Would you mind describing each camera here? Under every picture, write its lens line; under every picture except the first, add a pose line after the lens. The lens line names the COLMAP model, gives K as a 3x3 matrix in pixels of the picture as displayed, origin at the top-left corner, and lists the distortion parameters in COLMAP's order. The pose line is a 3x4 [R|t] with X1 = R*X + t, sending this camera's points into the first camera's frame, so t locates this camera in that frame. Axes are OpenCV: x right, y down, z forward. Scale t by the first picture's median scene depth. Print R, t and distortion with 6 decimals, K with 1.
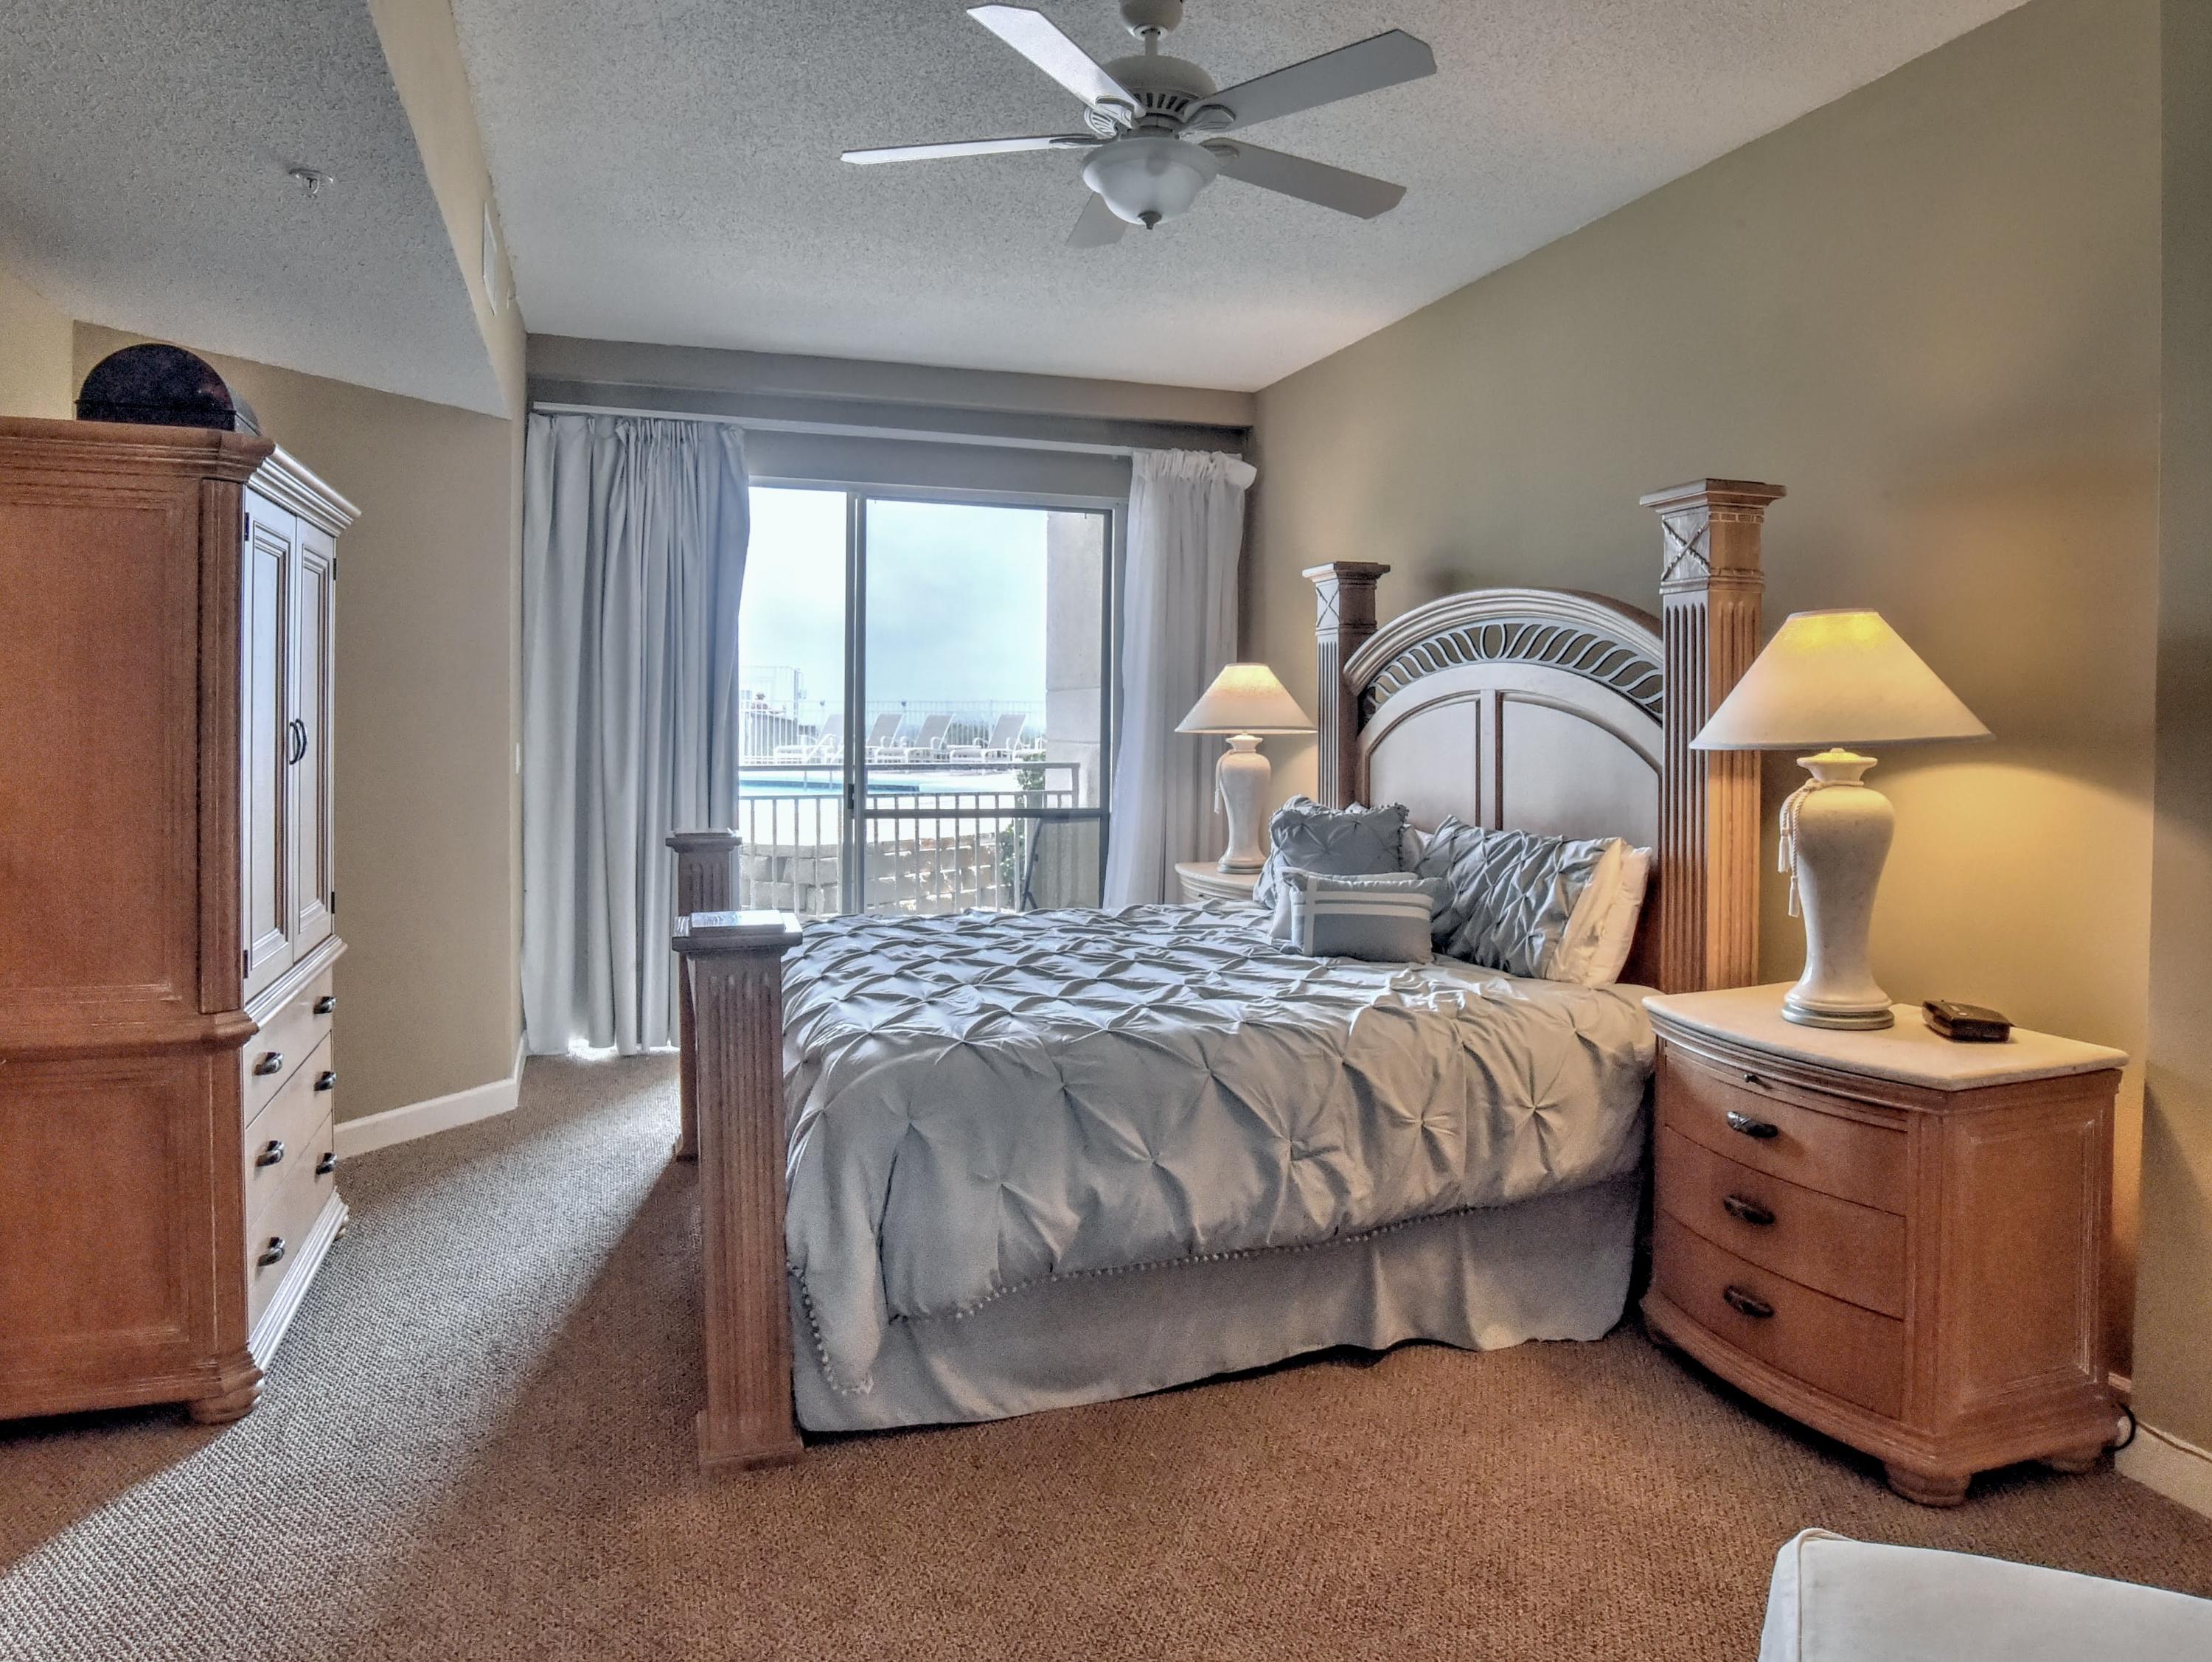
lens RADIAL K [[1469.5, 0, 1116.1], [0, 1469.5, 740.2], [0, 0, 1]] dist [-0.053488, 0.001126]
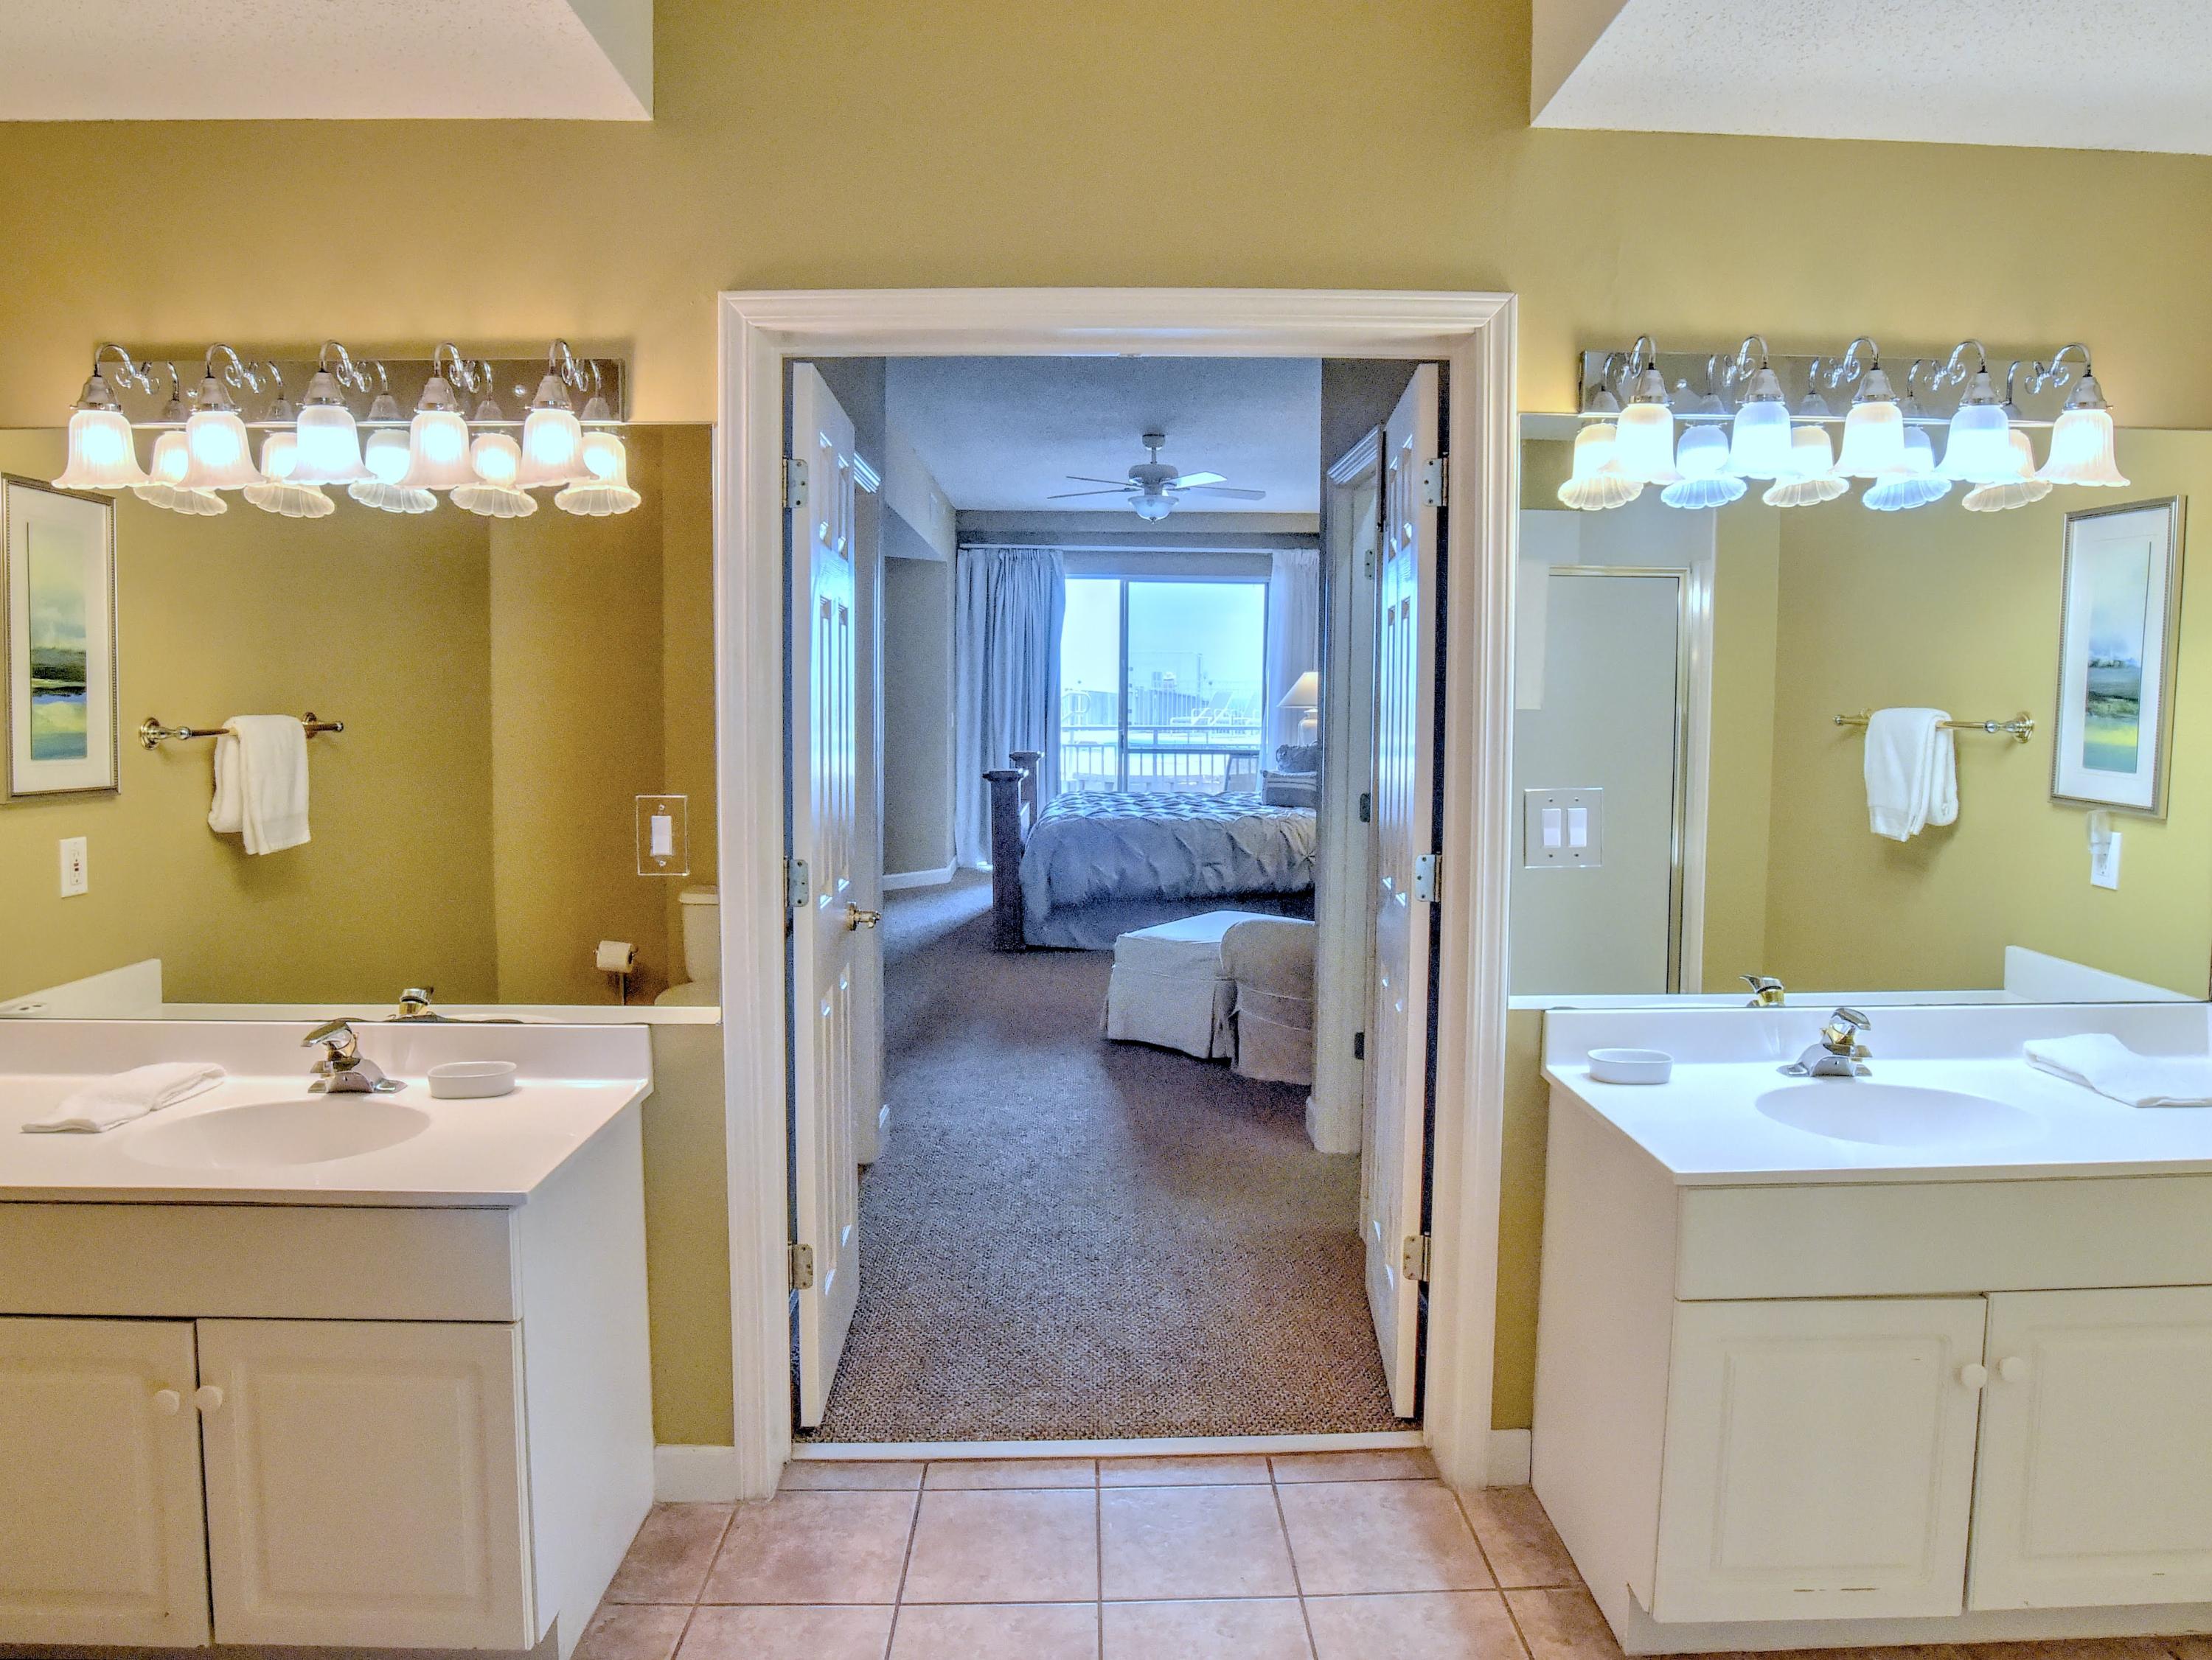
lens RADIAL K [[1469.3, 0, 1116.1], [0, 1469.3, 739.3], [0, 0, 1]] dist [-0.053488, 0.001126]
pose [[0.952706, 0.005944, -0.303836, 0.536305], [-0.000384, 0.999831, 0.018354, 0.001916], [0.303894, -0.017369, 0.952547, -1.106562]]
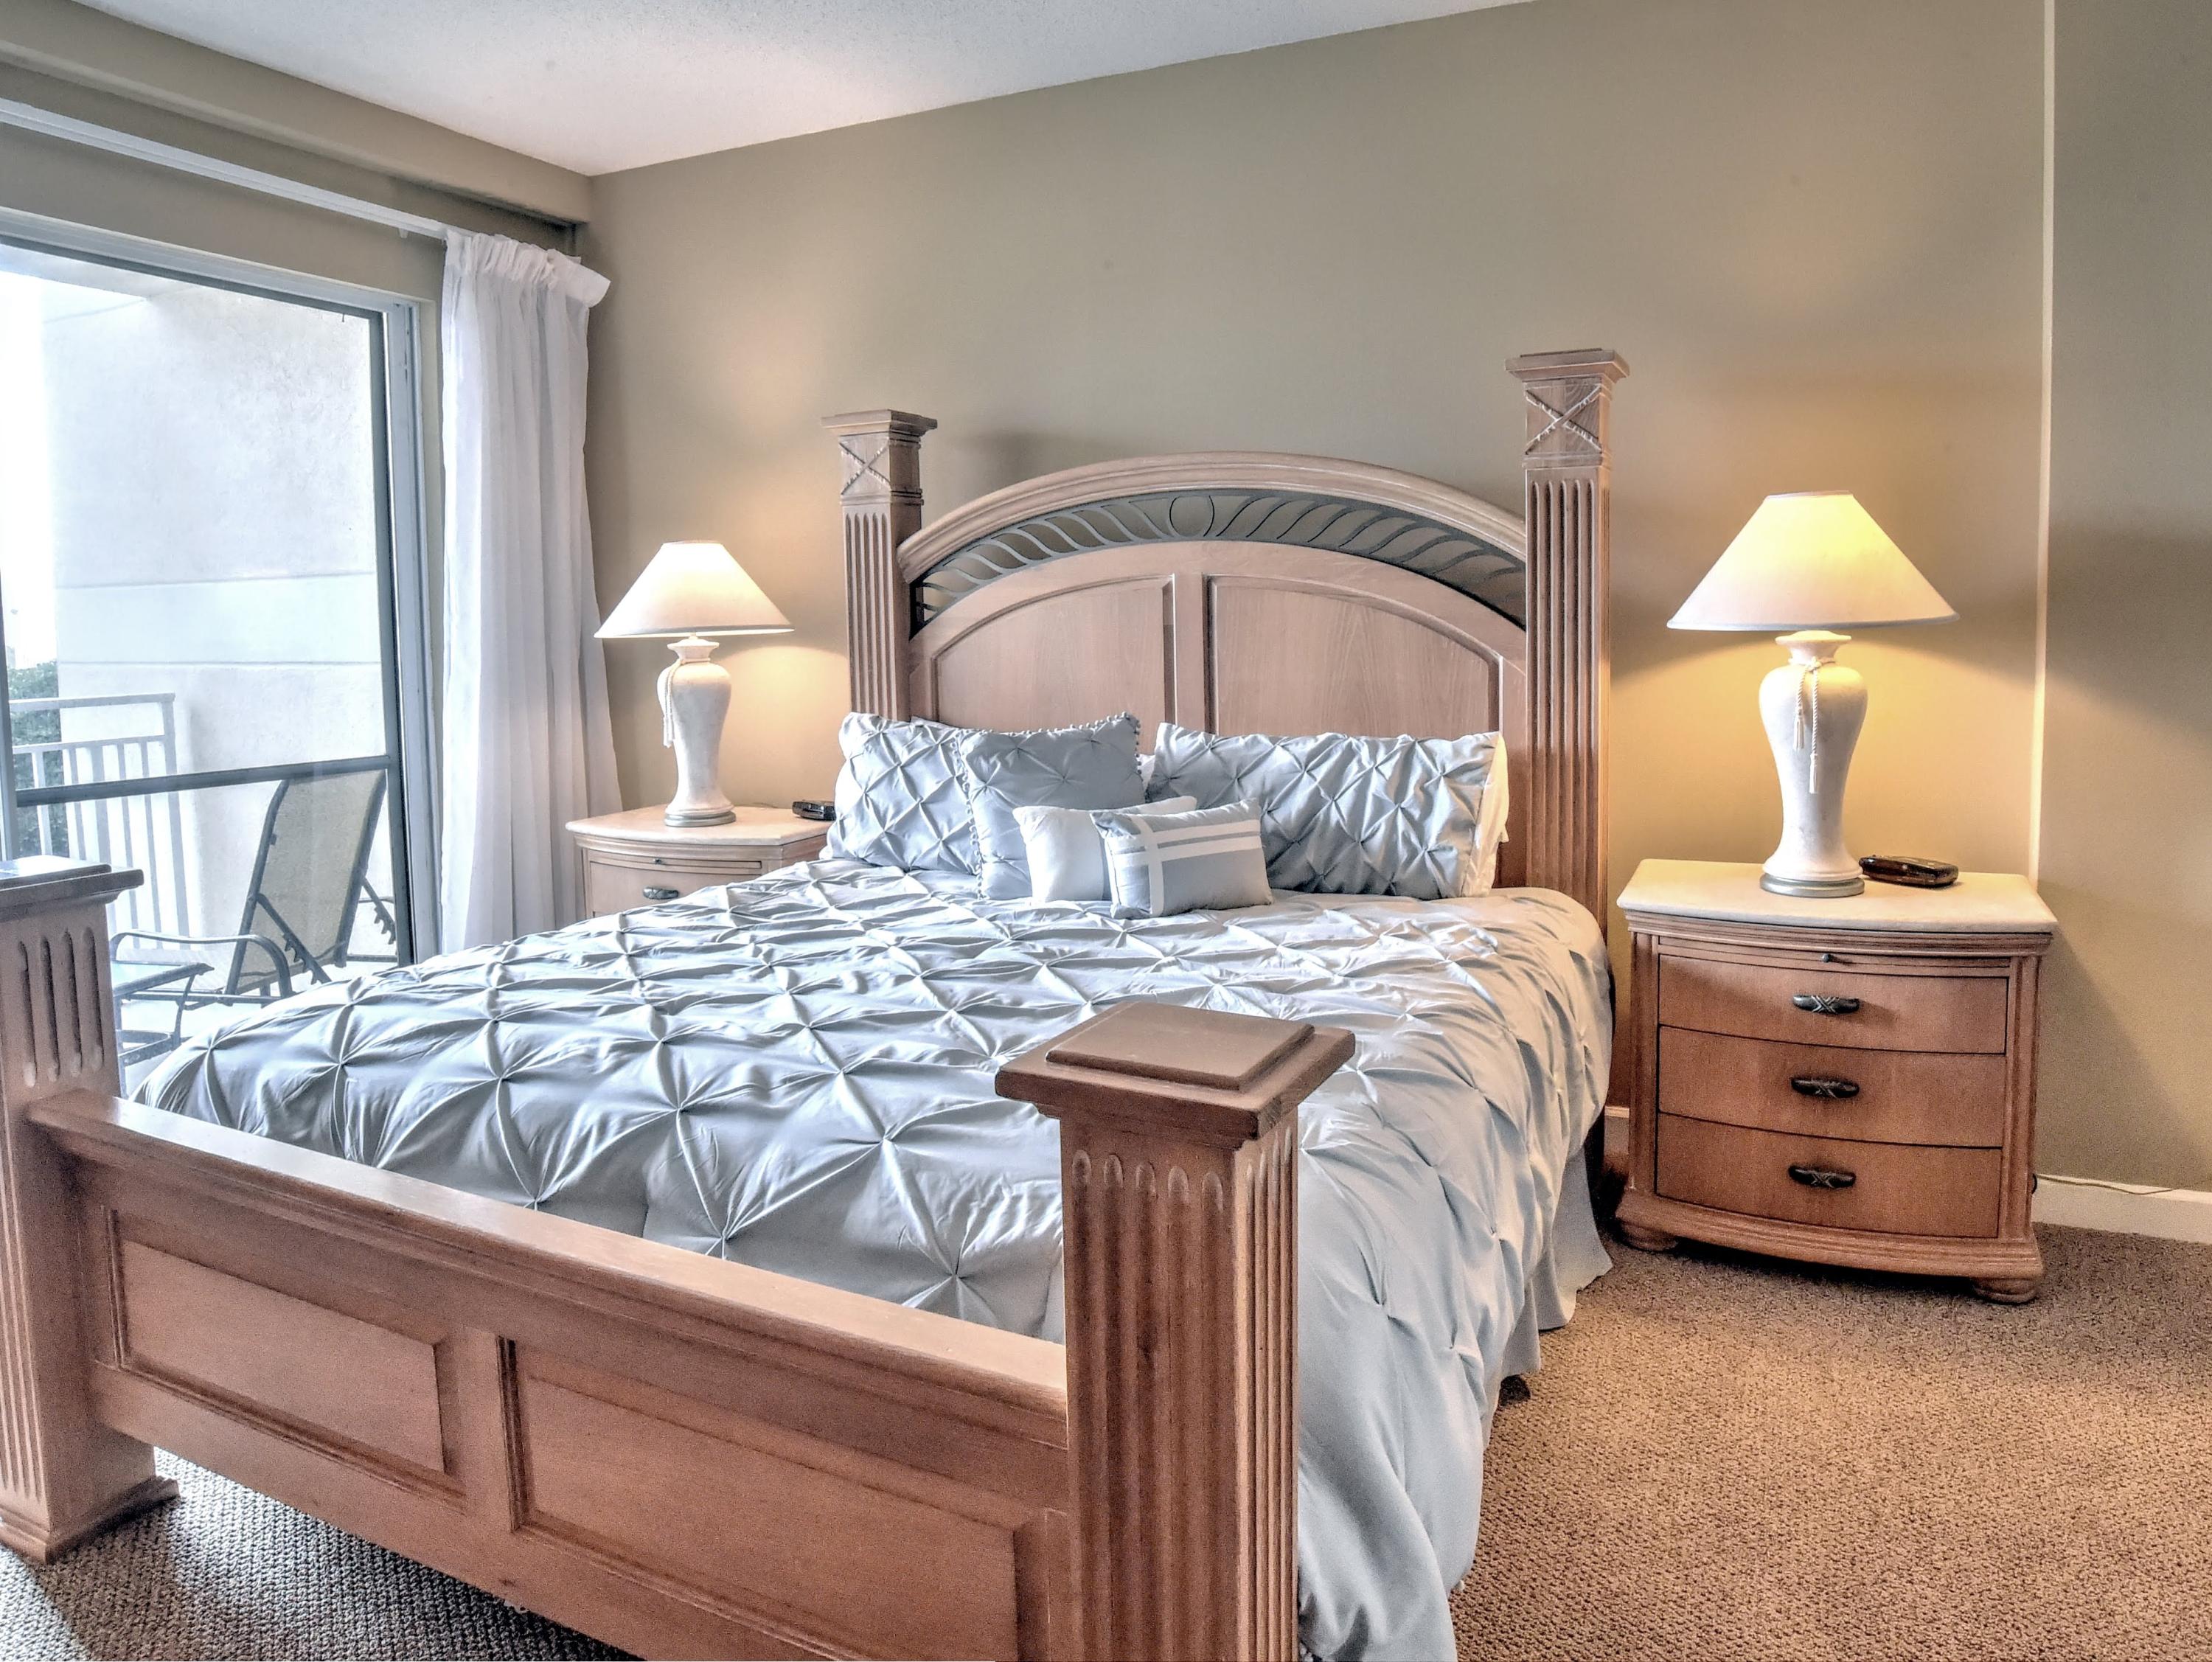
lens RADIAL K [[1469.5, 0, 1116.1], [0, 1469.5, 740.2], [0, 0, 1]] dist [-0.053488, 0.001126]
pose [[0.692179, -0.087607, 0.716389, -0.377306], [0.033522, 0.995437, 0.089342, -0.014606], [-0.720947, -0.037825, 0.691957, 0.412930]]
